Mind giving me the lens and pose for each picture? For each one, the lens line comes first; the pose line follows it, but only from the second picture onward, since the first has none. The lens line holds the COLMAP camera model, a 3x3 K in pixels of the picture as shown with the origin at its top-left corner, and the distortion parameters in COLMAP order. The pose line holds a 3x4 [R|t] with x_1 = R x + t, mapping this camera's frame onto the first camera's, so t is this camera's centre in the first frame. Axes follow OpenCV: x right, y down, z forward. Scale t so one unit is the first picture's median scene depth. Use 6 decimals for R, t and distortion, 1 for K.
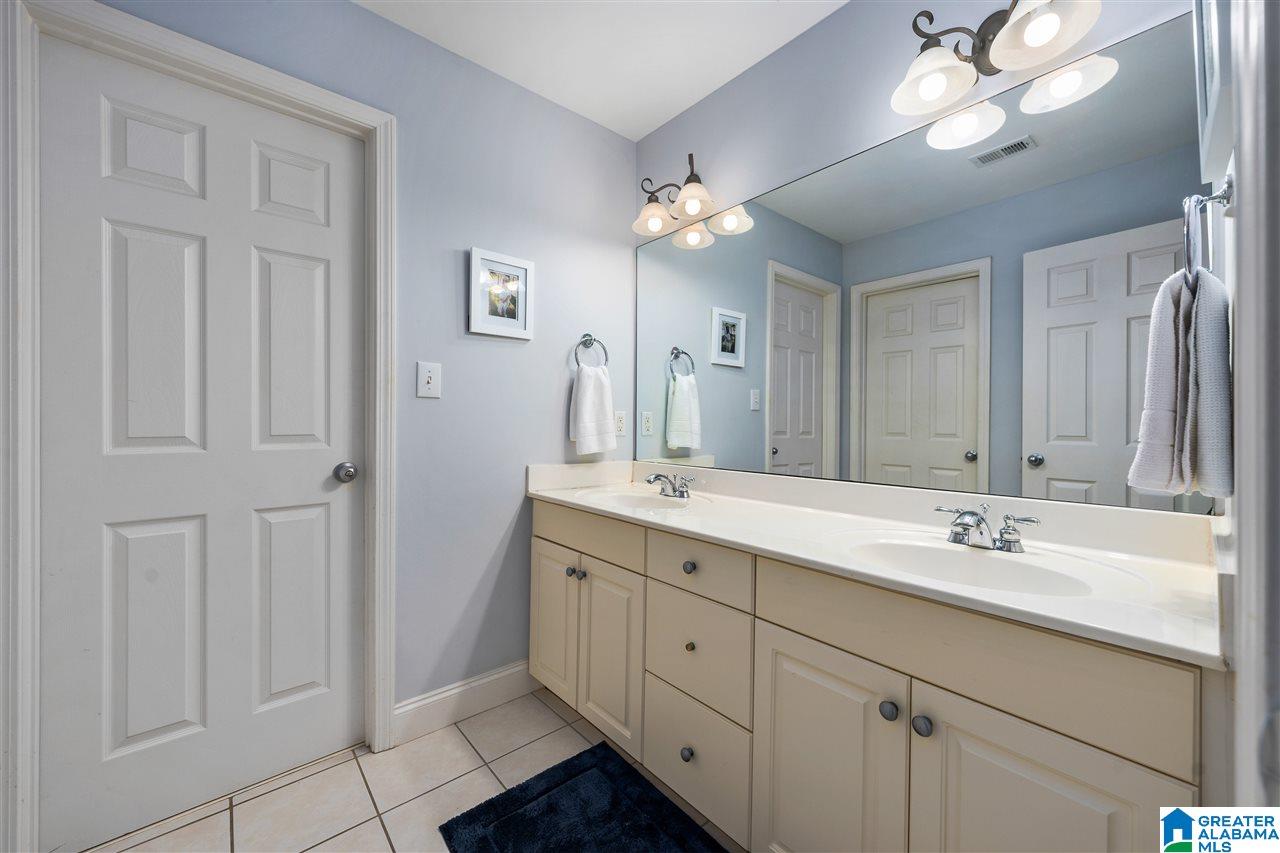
lens RADIAL K [[488.4, 0, 640.0], [0, 488.4, 426.5], [0, 0, 1]] dist [0.022843, 0.000033]
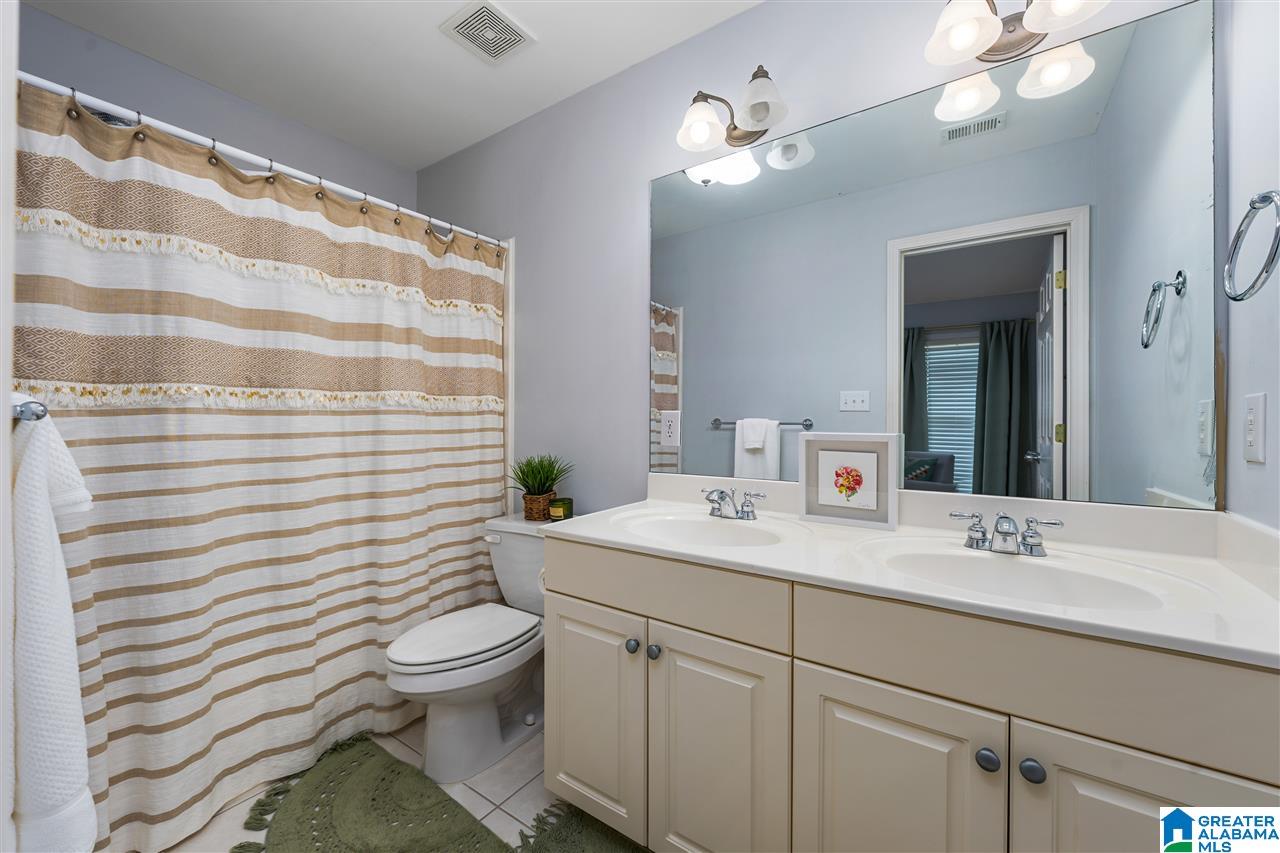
lens RADIAL K [[512.4, 0, 636.6], [0, 512.4, 451.9], [0, 0, 1]] dist [-0.025033, -0.000106]
pose [[0.969005, -0.011809, 0.246758, -0.249692], [-0.002520, 0.998332, 0.057674, 0.001603], [-0.247028, -0.056508, 0.967359, 0.306207]]
